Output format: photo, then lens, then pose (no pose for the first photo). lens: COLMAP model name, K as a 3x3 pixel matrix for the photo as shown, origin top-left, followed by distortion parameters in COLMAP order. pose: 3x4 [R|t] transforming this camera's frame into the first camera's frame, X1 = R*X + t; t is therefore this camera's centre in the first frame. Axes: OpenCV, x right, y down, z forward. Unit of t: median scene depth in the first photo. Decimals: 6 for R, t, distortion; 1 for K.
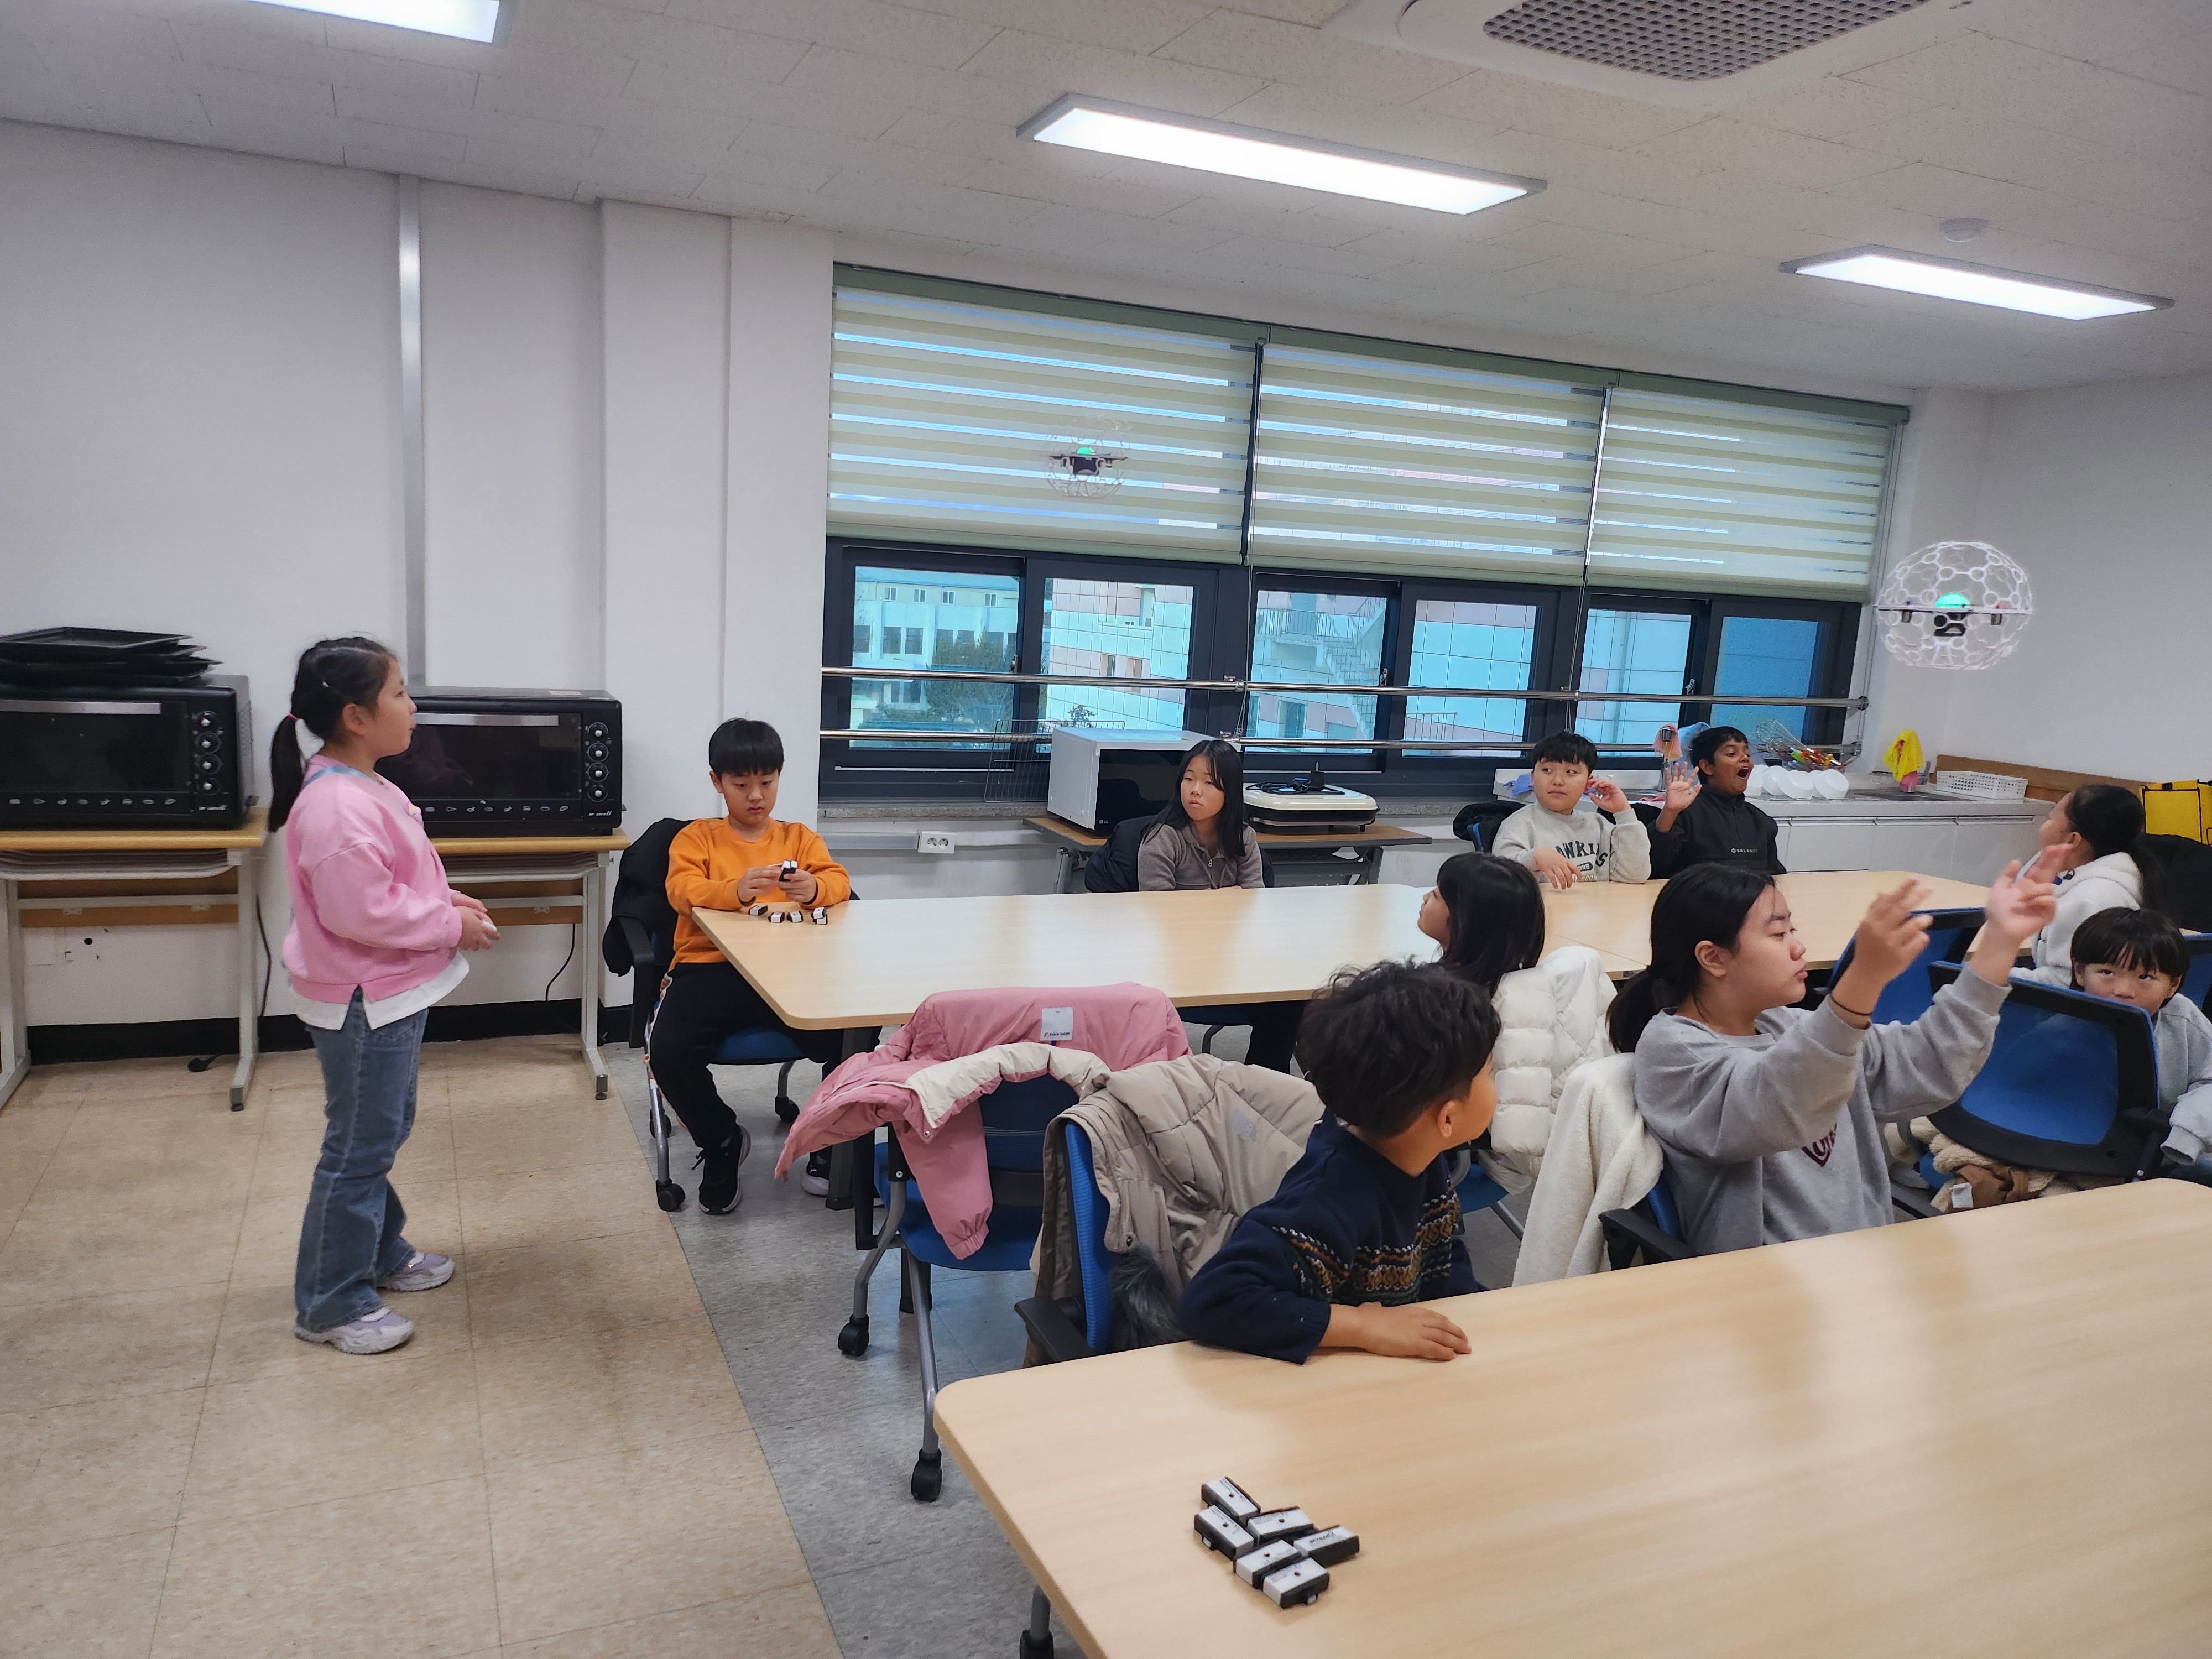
lens RADIAL K [[1550.8, 0, 1082.5], [0, 1550.8, 835.6], [0, 0, 1]] dist [0.068751, -0.062362]
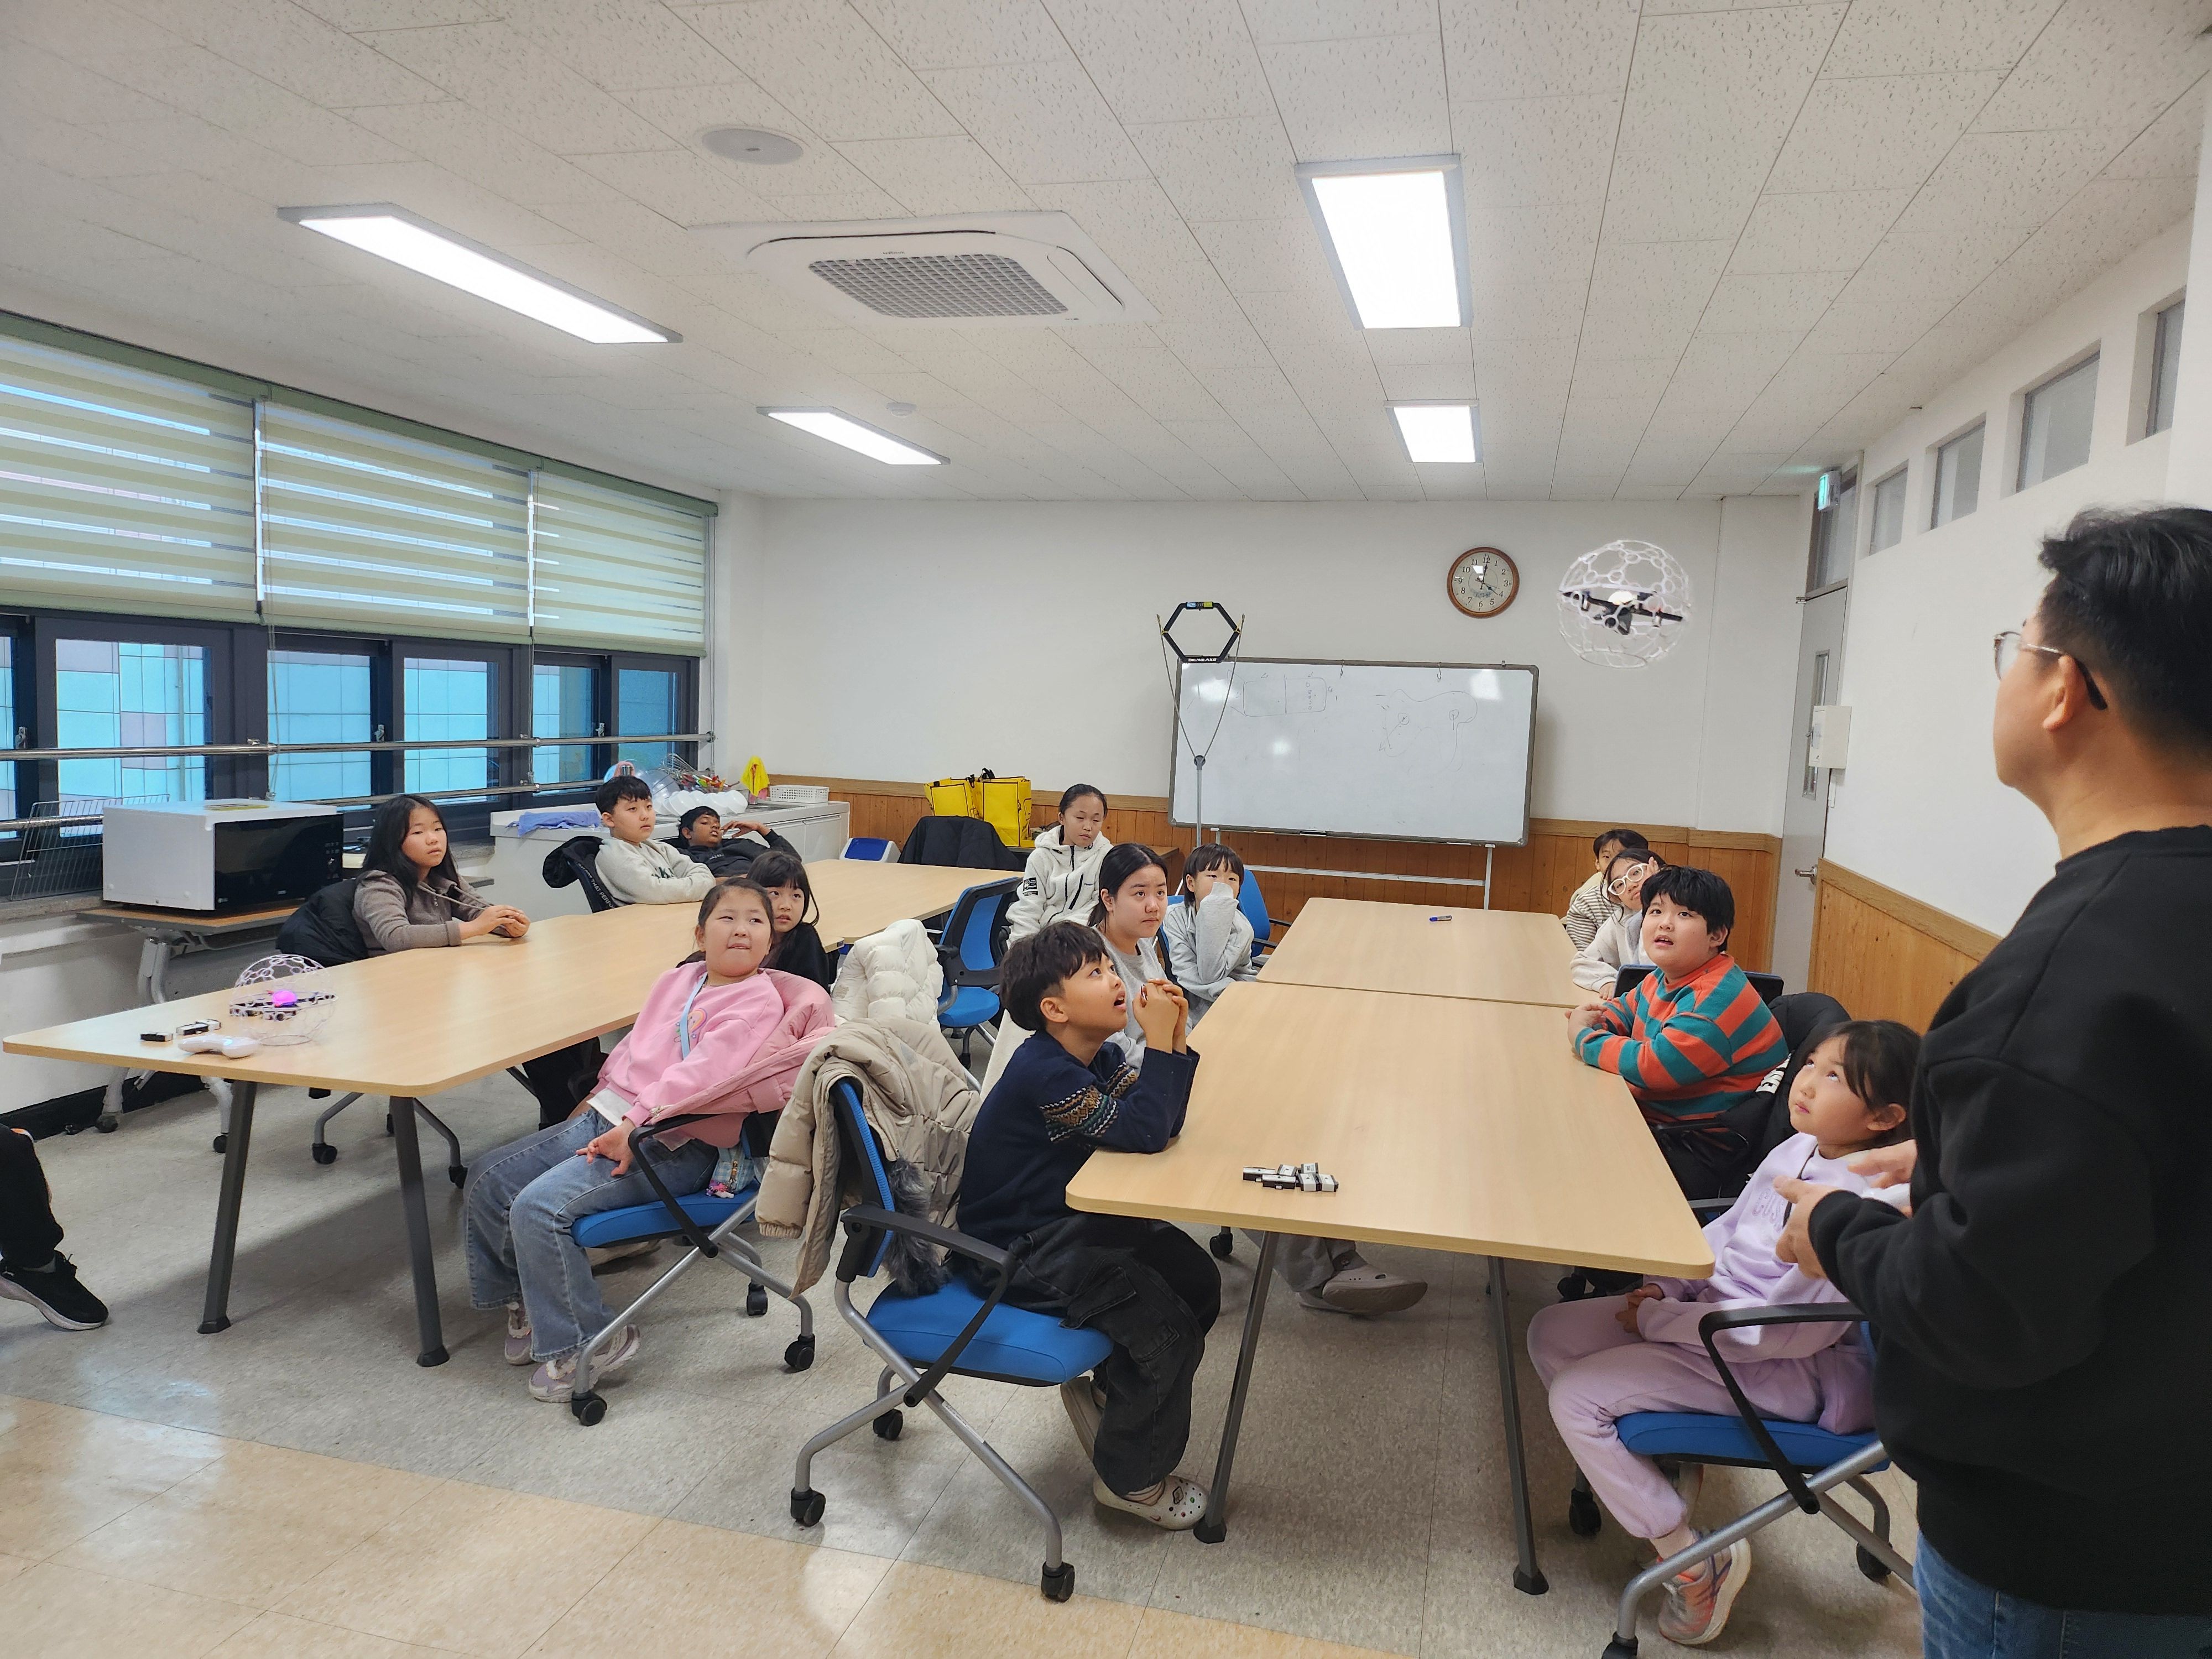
lens RADIAL K [[1550.8, 0, 1105.4], [0, 1550.8, 858.8], [0, 0, 1]] dist [0.068751, -0.062362]
pose [[0.610084, -0.113378, 0.784183, -0.342273], [0.118558, 0.991630, 0.051134, -0.016214], [-0.783417, 0.061775, 0.618419, -0.009169]]
